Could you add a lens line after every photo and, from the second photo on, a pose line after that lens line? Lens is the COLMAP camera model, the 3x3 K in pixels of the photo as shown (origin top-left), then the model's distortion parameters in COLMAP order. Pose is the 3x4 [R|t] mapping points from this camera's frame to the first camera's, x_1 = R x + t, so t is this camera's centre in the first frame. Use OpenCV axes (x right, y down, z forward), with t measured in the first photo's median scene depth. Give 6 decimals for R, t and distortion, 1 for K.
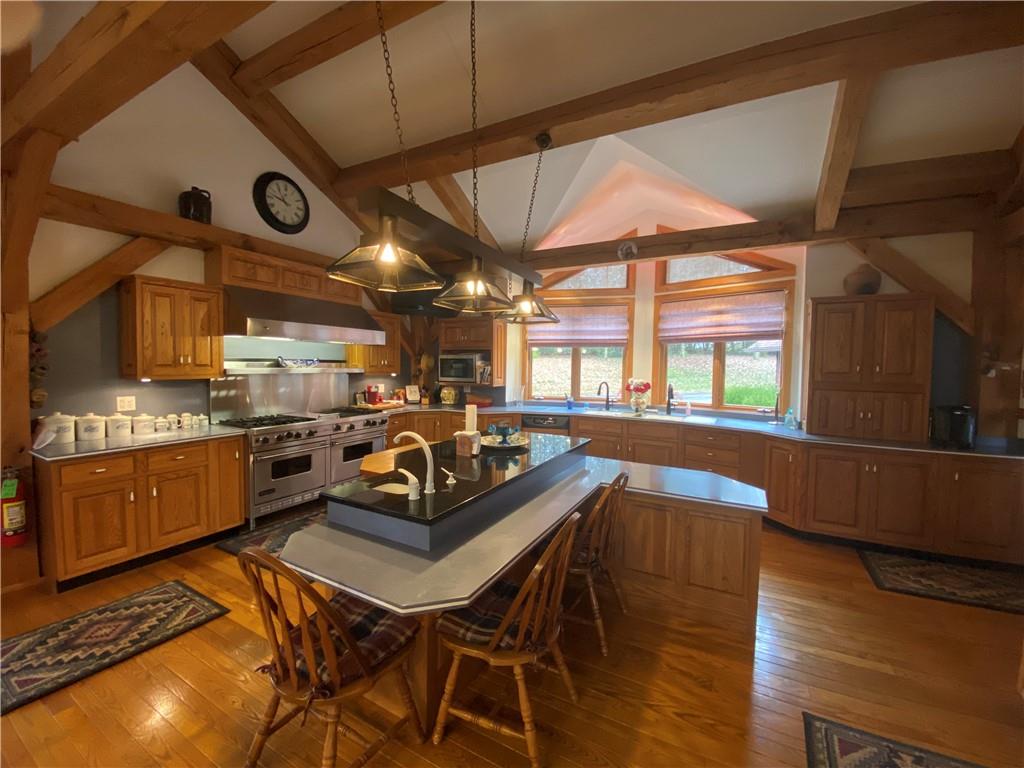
lens RADIAL K [[407.2, 0, 512.0], [0, 407.2, 384.0], [0, 0, 1]] dist [-0.000494, -0.000197]
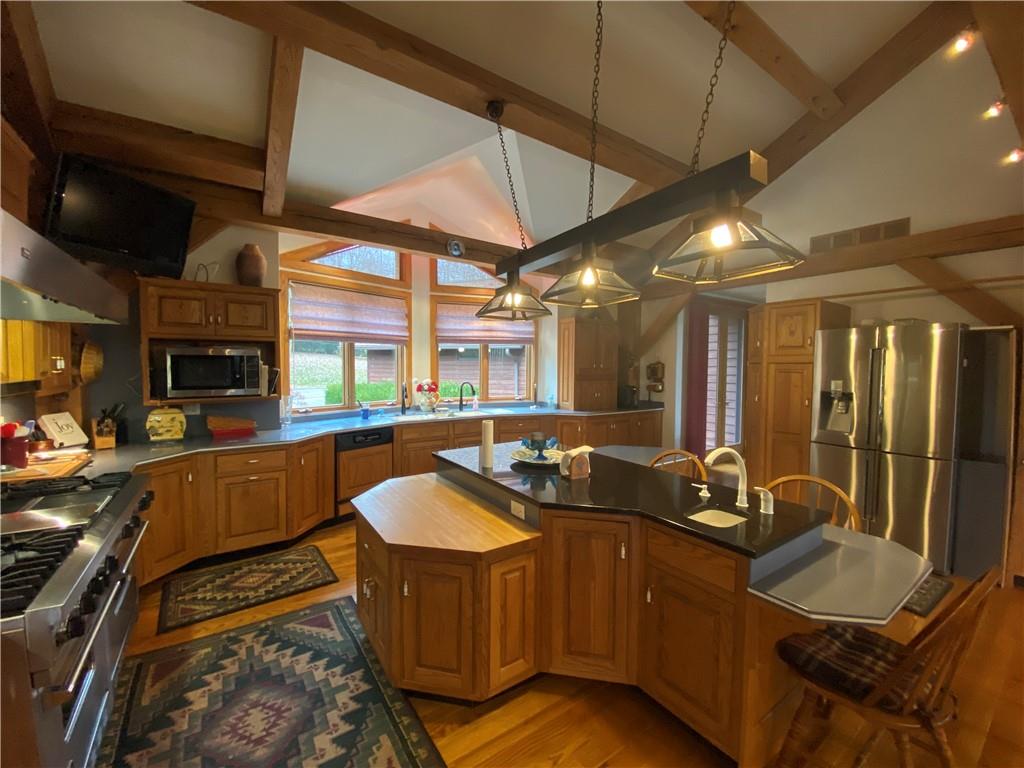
lens RADIAL K [[407.2, 0, 512.0], [0, 407.2, 384.0], [0, 0, 1]] dist [-0.000494, -0.000197]
pose [[0.432723, -0.052320, 0.900008, -0.470031], [0.040388, 0.998437, 0.038624, -0.027939], [-0.900622, 0.019637, 0.434160, 0.390324]]
